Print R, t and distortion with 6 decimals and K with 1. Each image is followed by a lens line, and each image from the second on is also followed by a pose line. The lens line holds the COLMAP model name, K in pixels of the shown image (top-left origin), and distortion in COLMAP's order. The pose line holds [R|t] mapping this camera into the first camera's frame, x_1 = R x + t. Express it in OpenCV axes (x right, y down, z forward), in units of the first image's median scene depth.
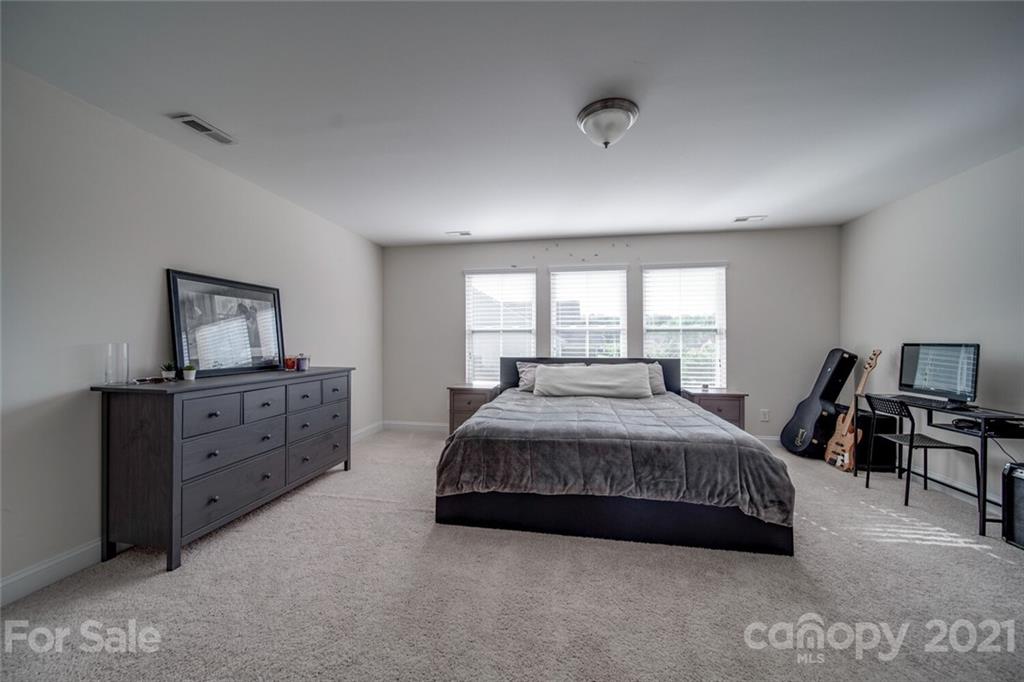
lens RADIAL K [[359.5, 0, 514.7], [0, 359.5, 341.7], [0, 0, 1]] dist [-0.002821, -0.000058]
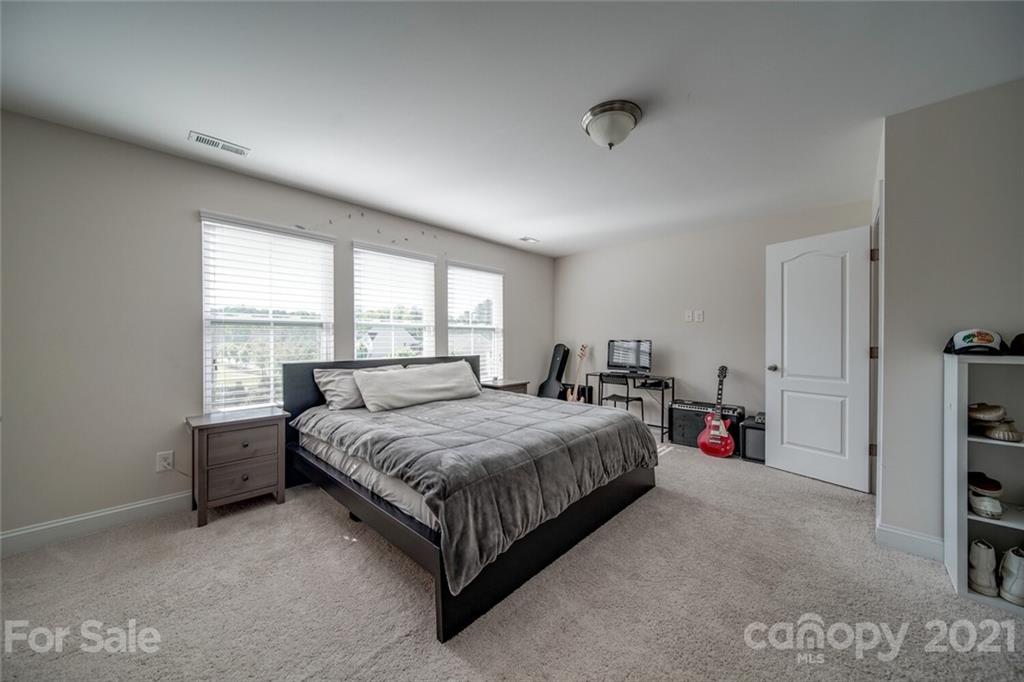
lens RADIAL K [[359.5, 0, 507.1], [0, 359.5, 339.3], [0, 0, 1]] dist [-0.002821, -0.000058]
pose [[0.556864, 0.000252, 0.830604, -0.370668], [0.002163, 0.999996, -0.001753, 0.001830], [-0.830601, 0.002773, 0.556861, 0.330226]]
